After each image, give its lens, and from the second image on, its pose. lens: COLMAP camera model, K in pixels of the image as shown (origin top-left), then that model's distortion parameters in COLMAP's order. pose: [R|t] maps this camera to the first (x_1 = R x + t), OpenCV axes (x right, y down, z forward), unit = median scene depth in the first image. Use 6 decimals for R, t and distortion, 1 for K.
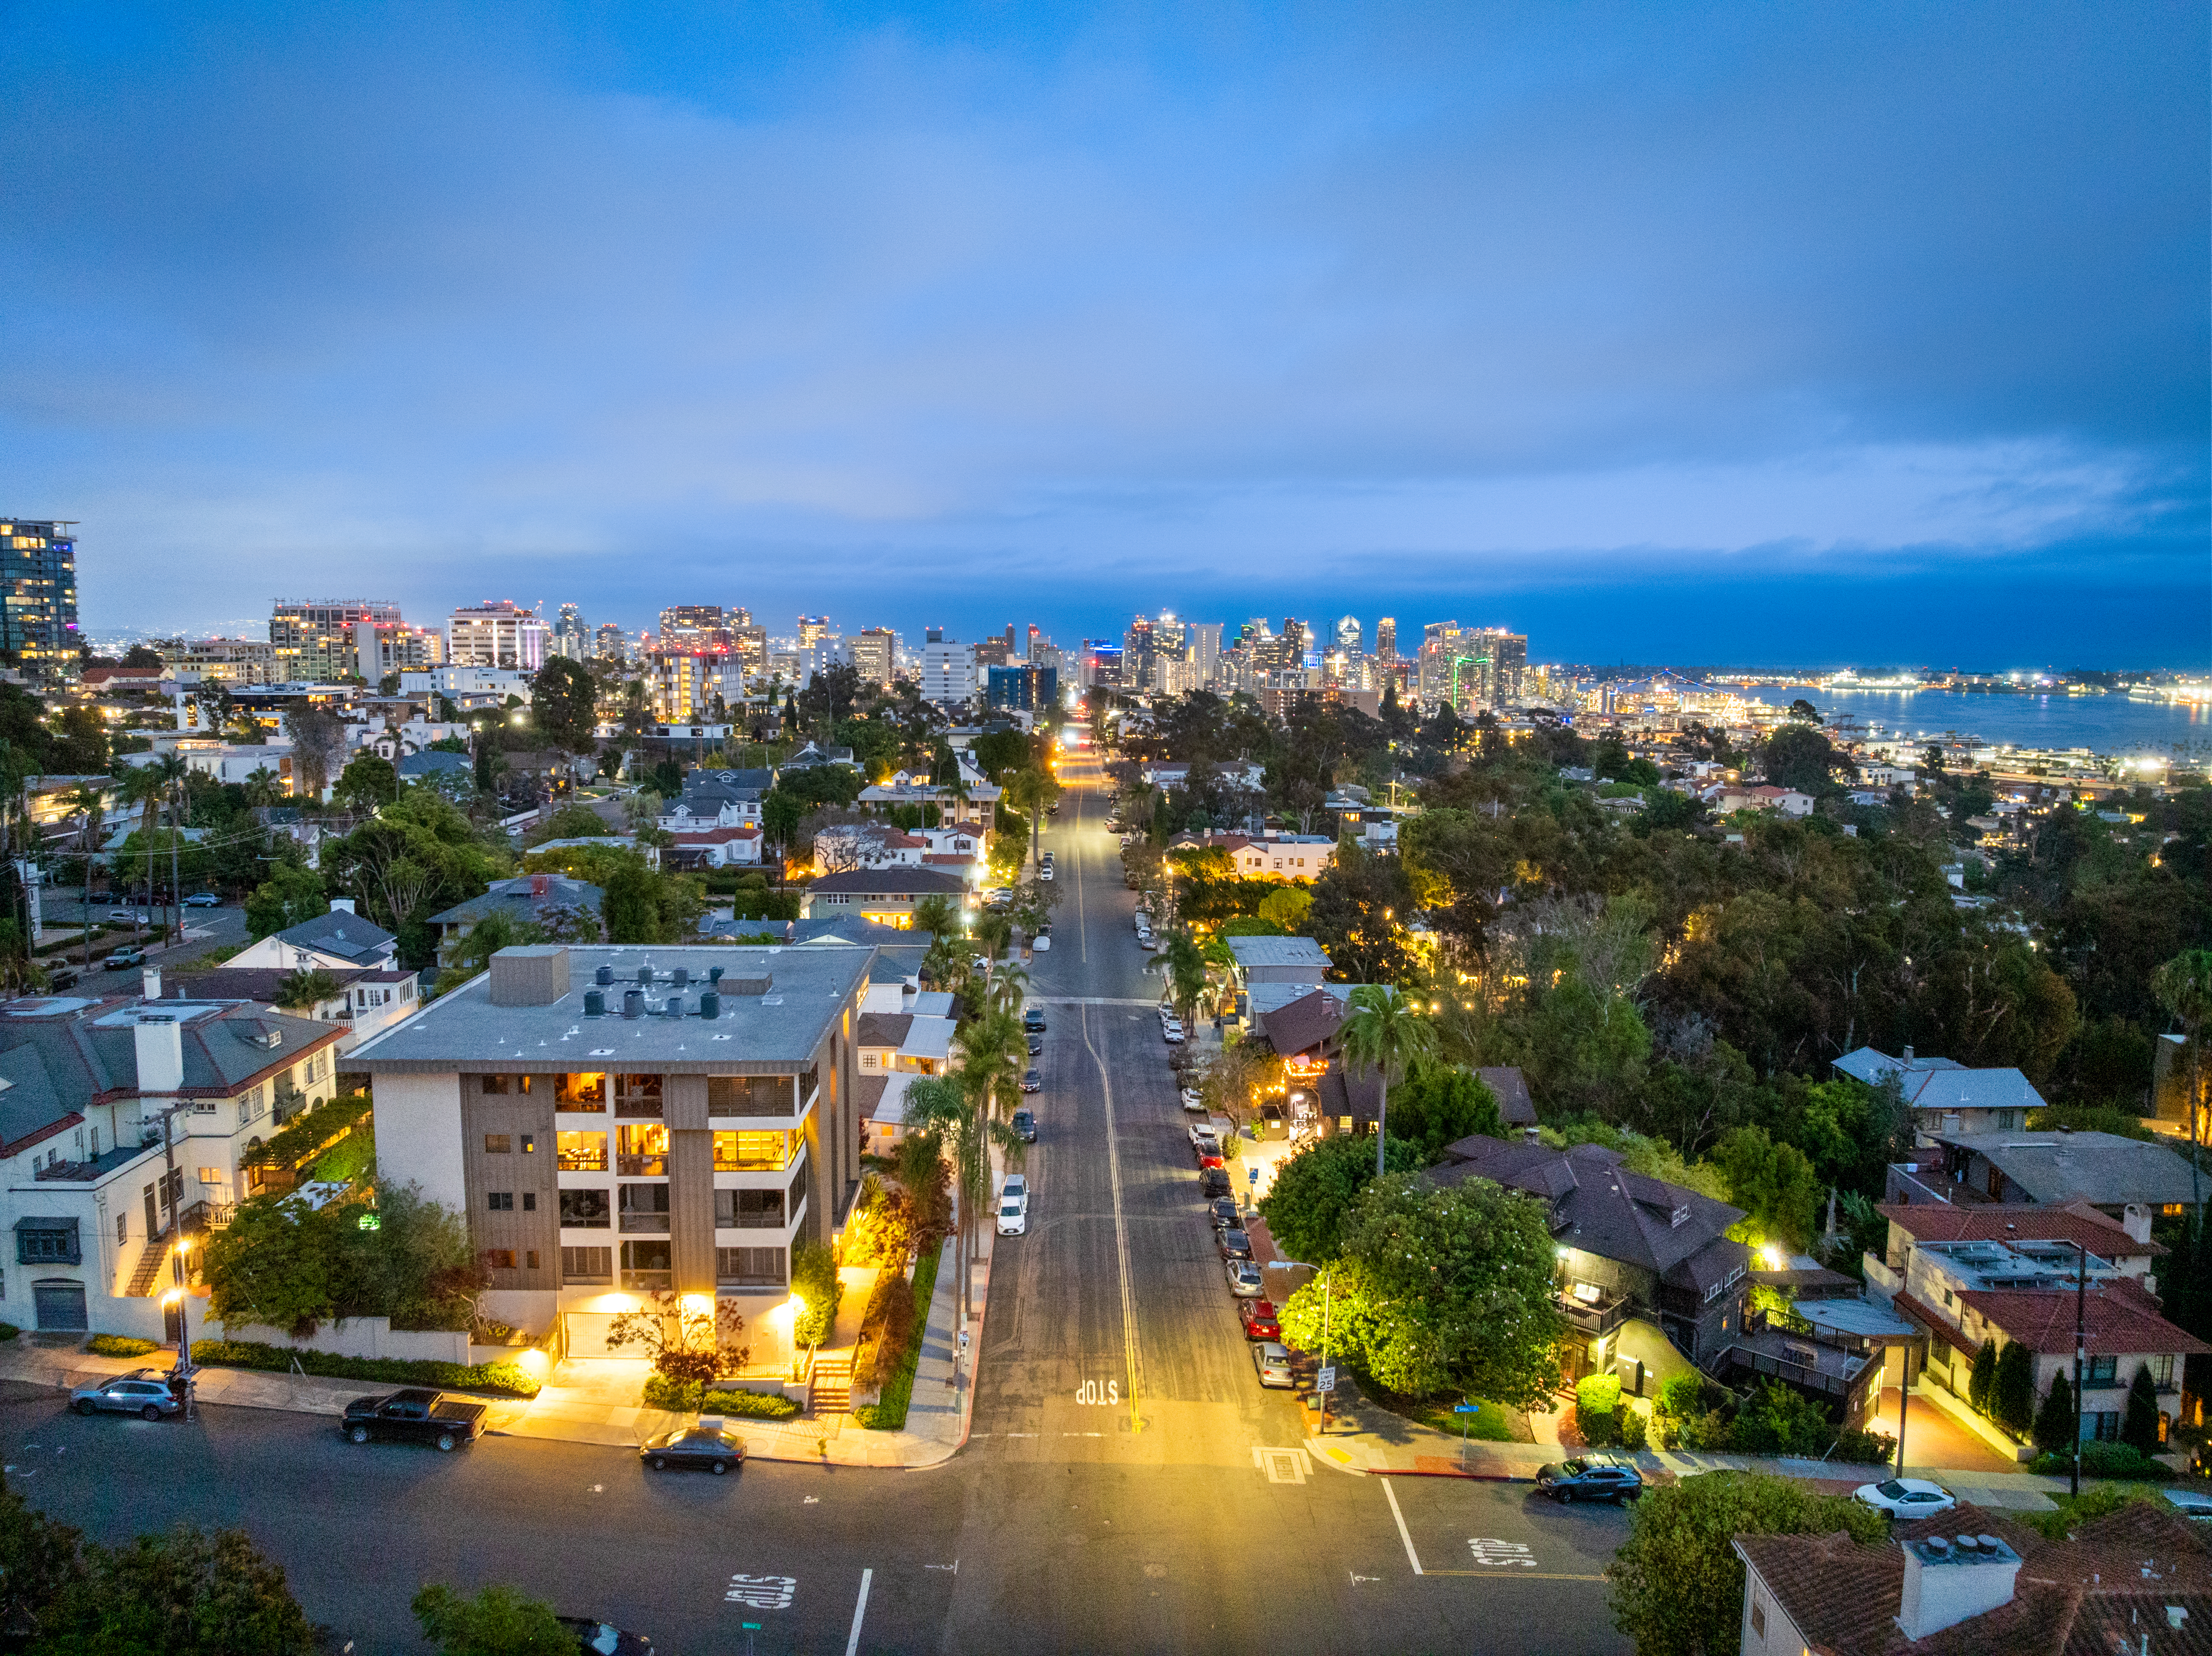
lens RADIAL K [[1552.3, 0, 1106.0], [0, 1552.3, 828.0], [0, 0, 1]] dist [-0.004779, -0.004352]
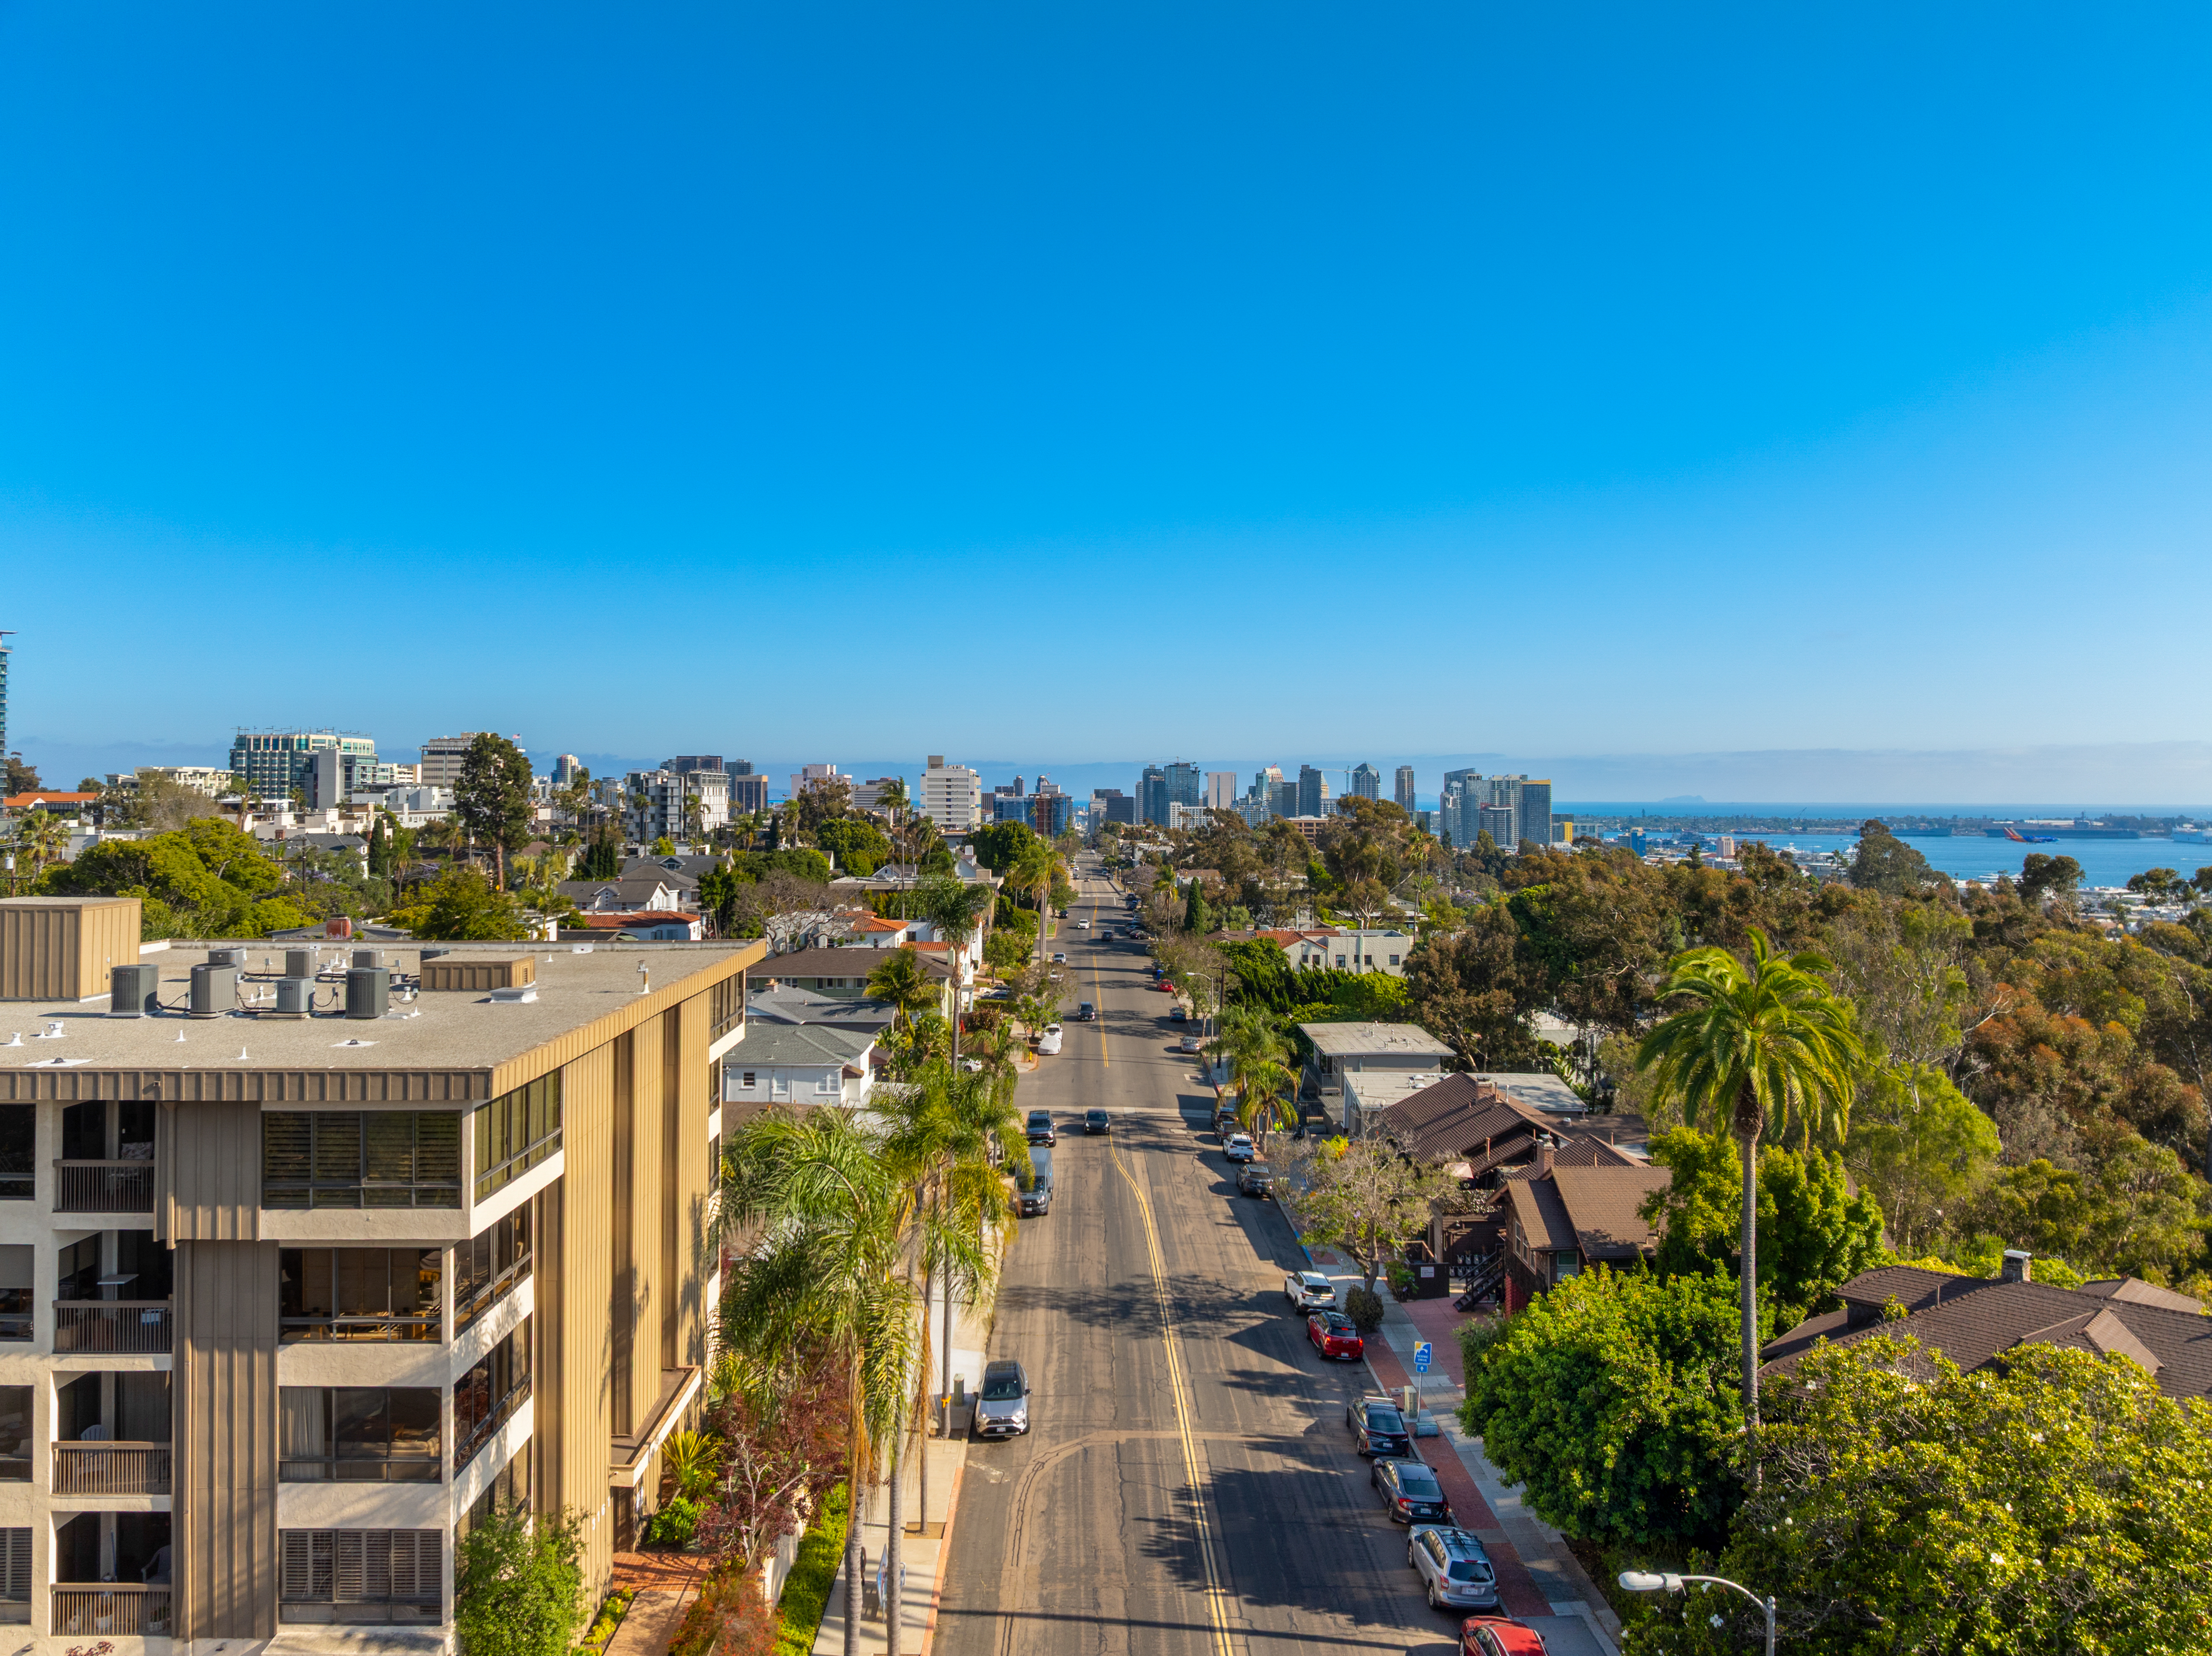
lens RADIAL K [[1579.5, 0, 1111.5], [0, 1579.5, 758.1], [0, 0, 1]] dist [-0.007036, -0.003989]
pose [[0.999983, -0.004708, -0.003469, -0.020871], [0.004153, 0.989343, -0.145546, 0.124347], [0.004117, 0.145529, 0.989345, 0.541800]]
